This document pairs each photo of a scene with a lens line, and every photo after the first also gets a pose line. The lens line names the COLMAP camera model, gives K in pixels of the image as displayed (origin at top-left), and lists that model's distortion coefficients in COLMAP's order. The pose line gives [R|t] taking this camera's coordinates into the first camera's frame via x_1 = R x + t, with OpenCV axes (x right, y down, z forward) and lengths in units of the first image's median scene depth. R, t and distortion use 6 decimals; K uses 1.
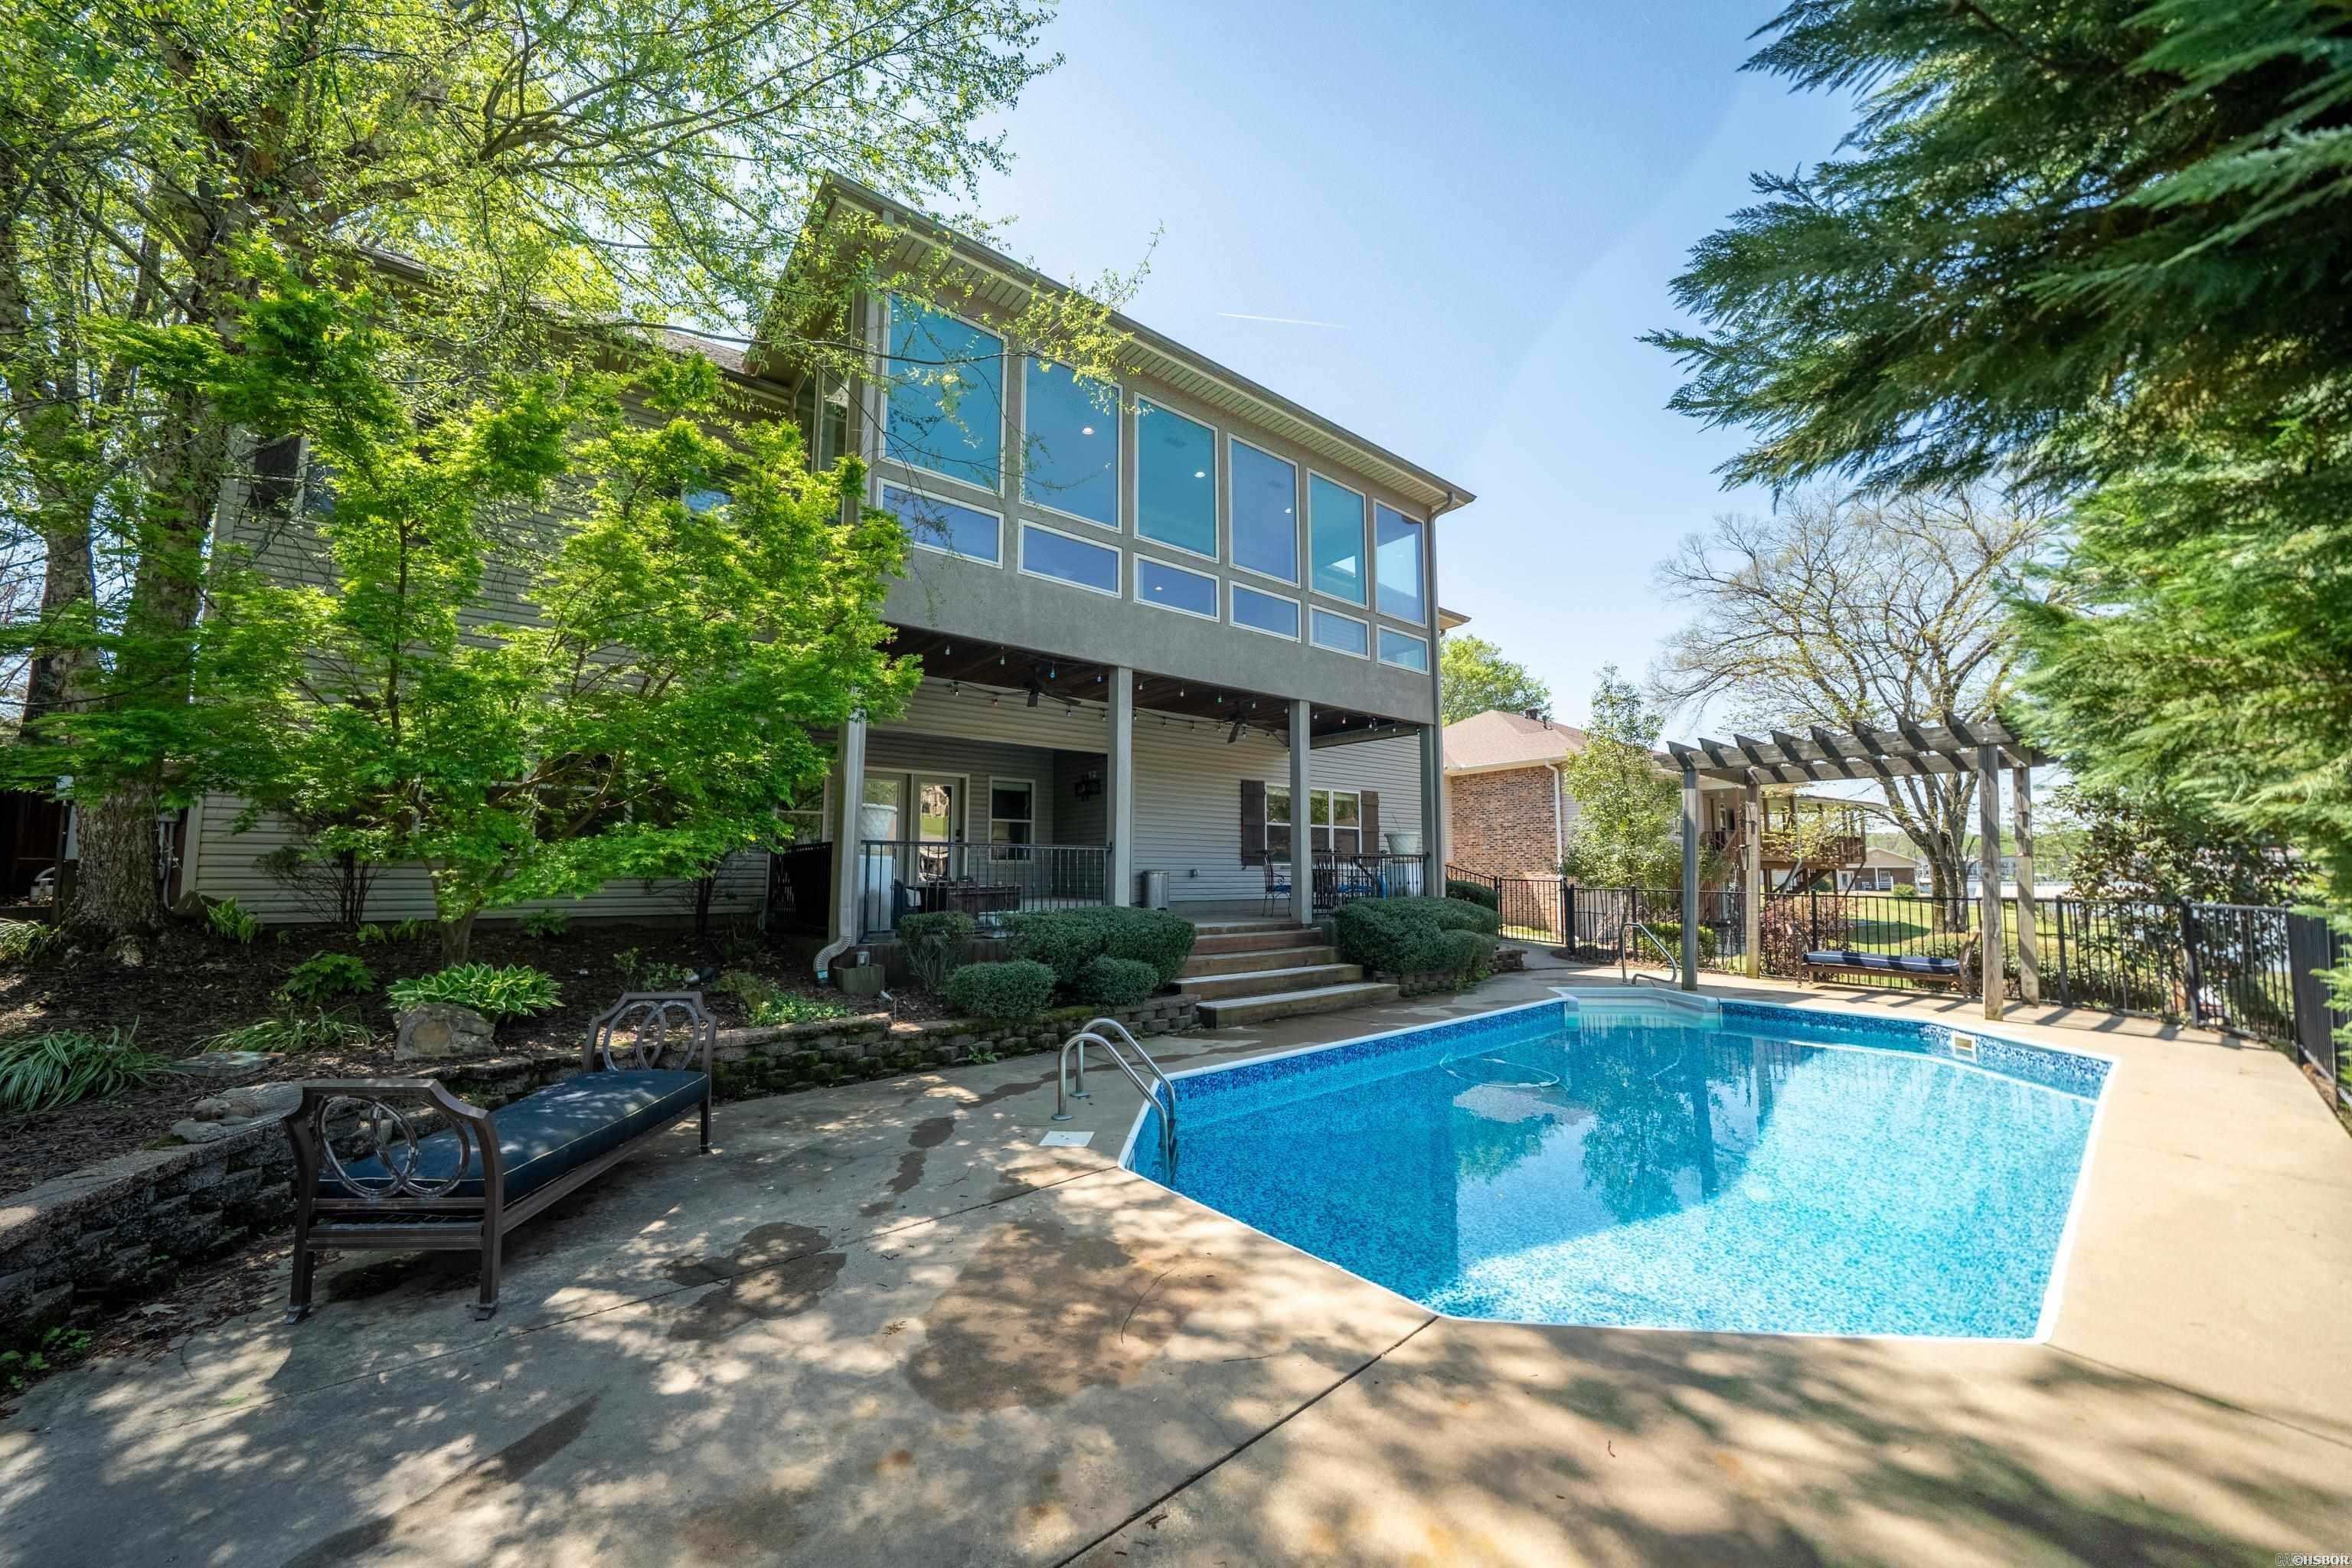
lens RADIAL K [[836.4, 0, 1176.0], [0, 836.4, 784.0], [0, 0, 1]] dist [-0.000435, -0.000023]
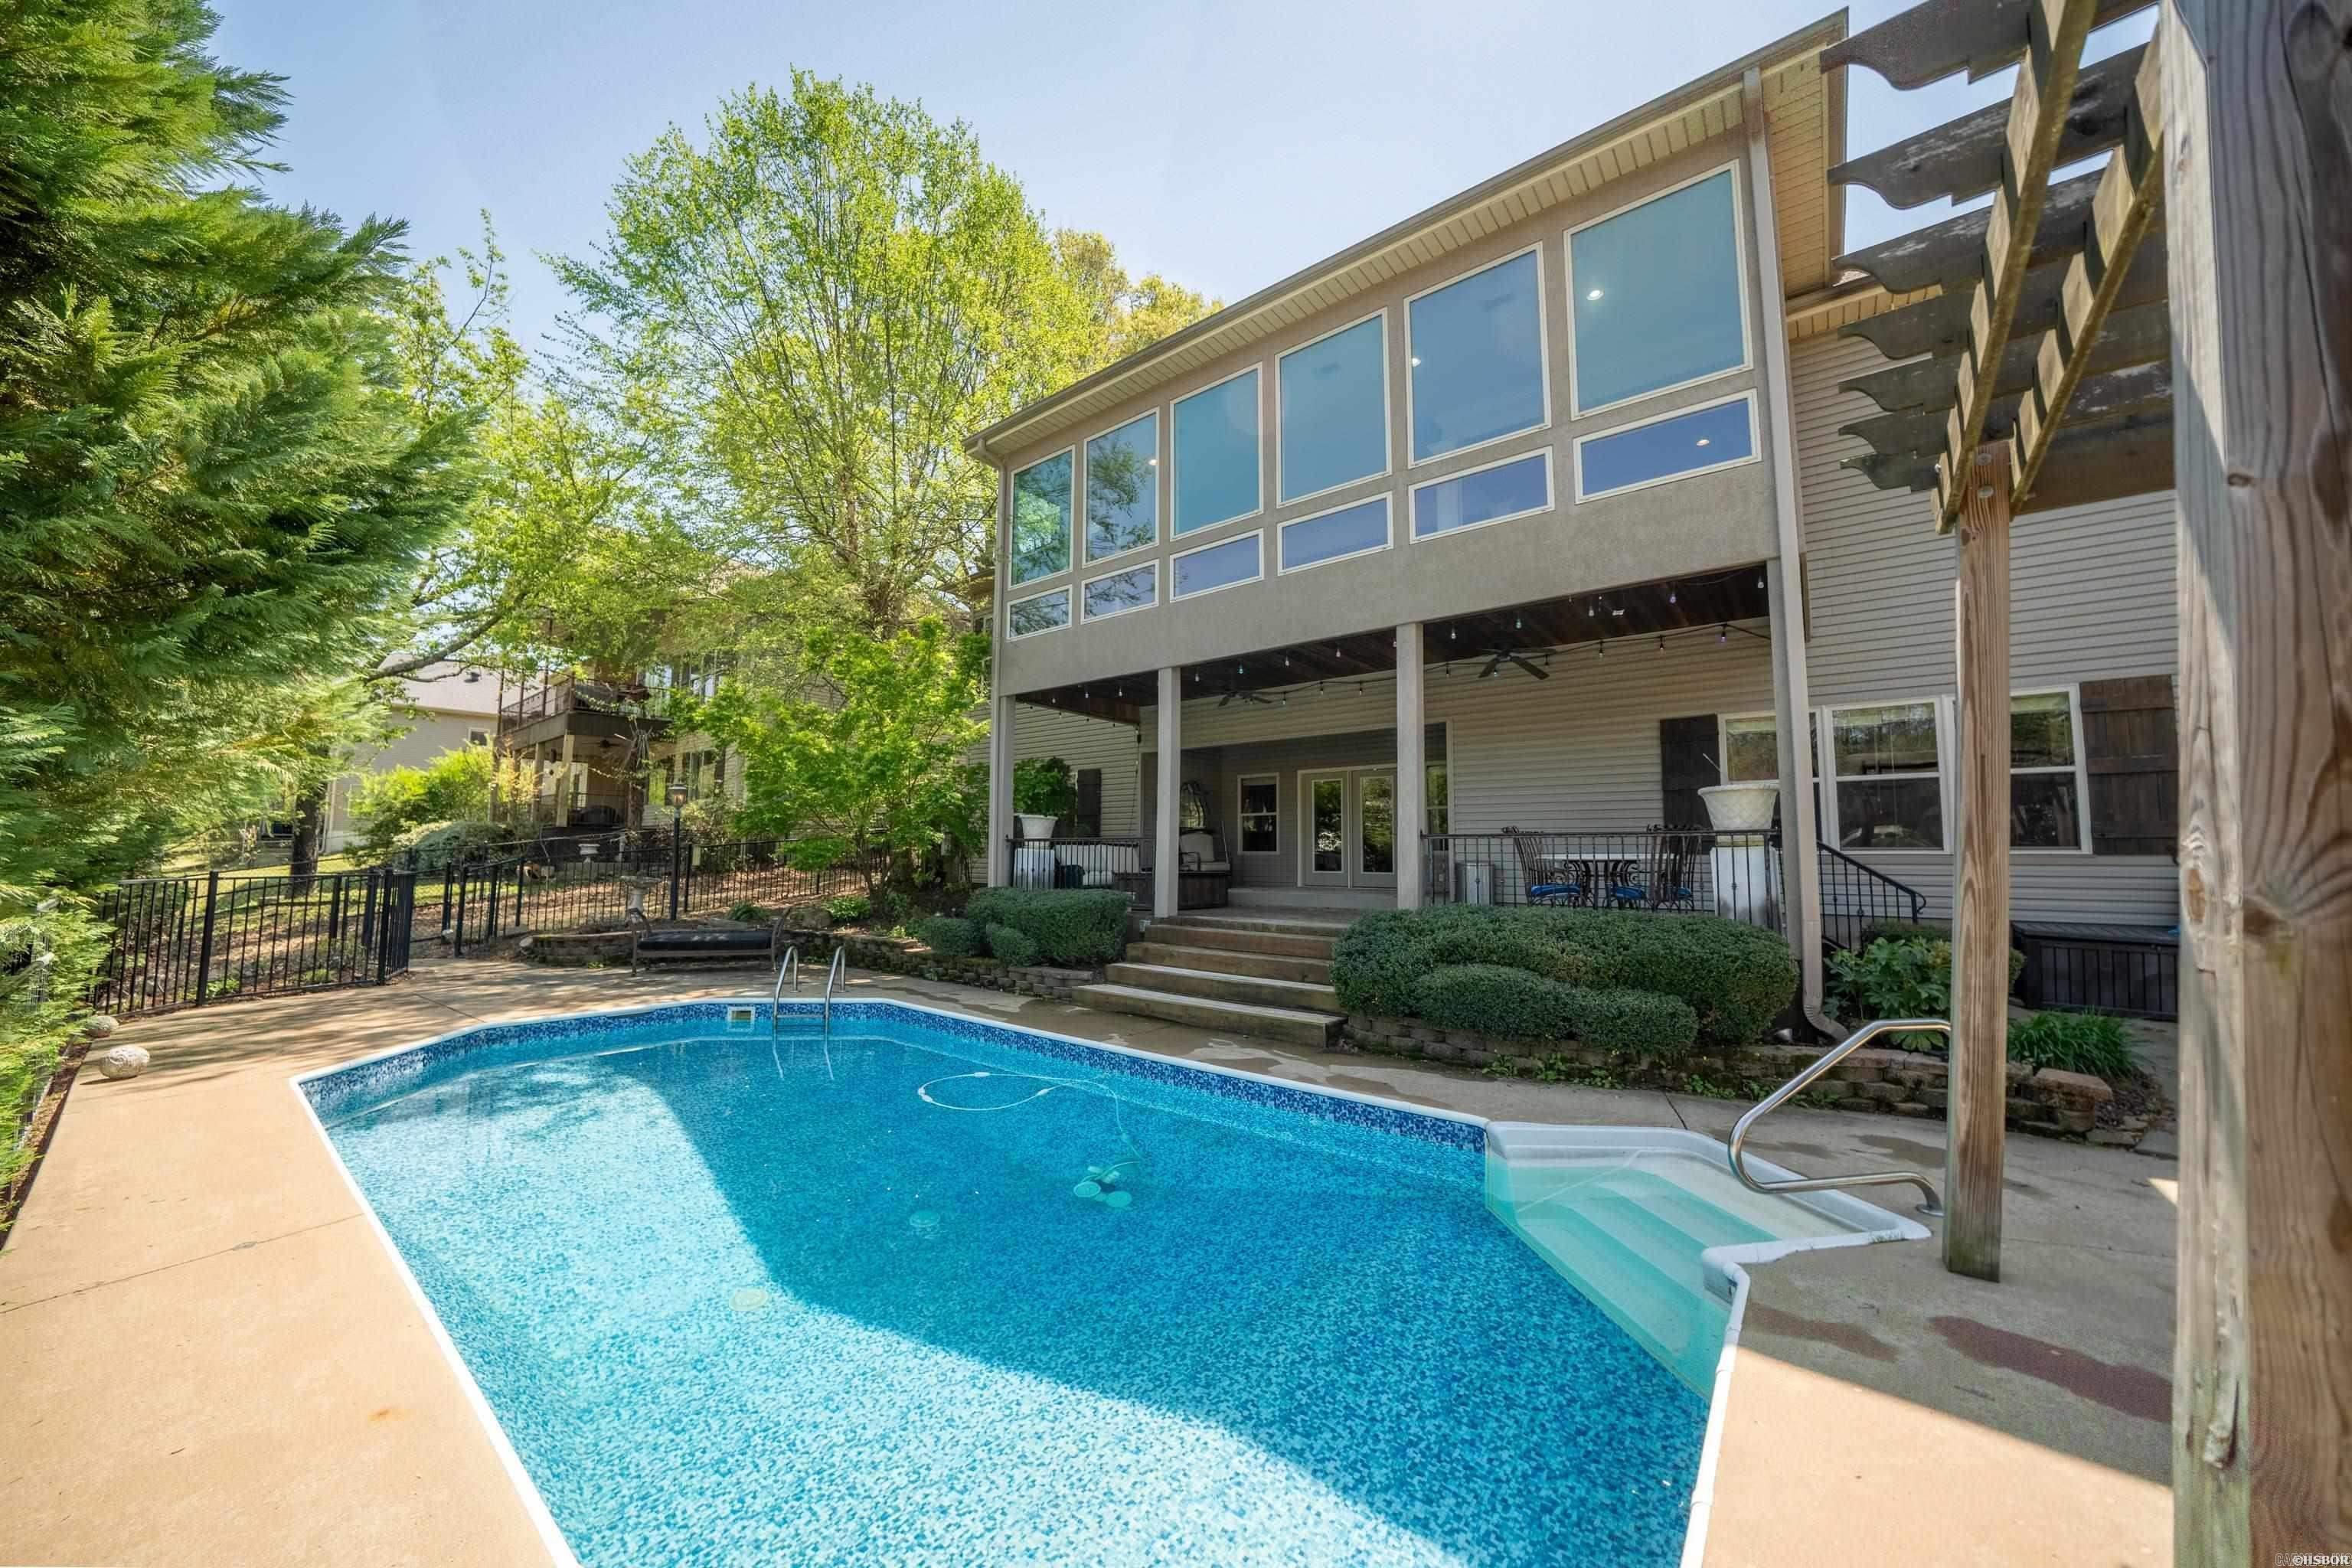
lens RADIAL K [[836.4, 0, 1176.0], [0, 836.4, 784.0], [0, 0, 1]] dist [-0.000435, -0.000023]
pose [[0.215550, -0.084798, -0.972804, 0.721756], [0.092868, 0.993487, -0.066024, 0.059733], [0.972067, -0.076111, 0.222021, 0.573592]]
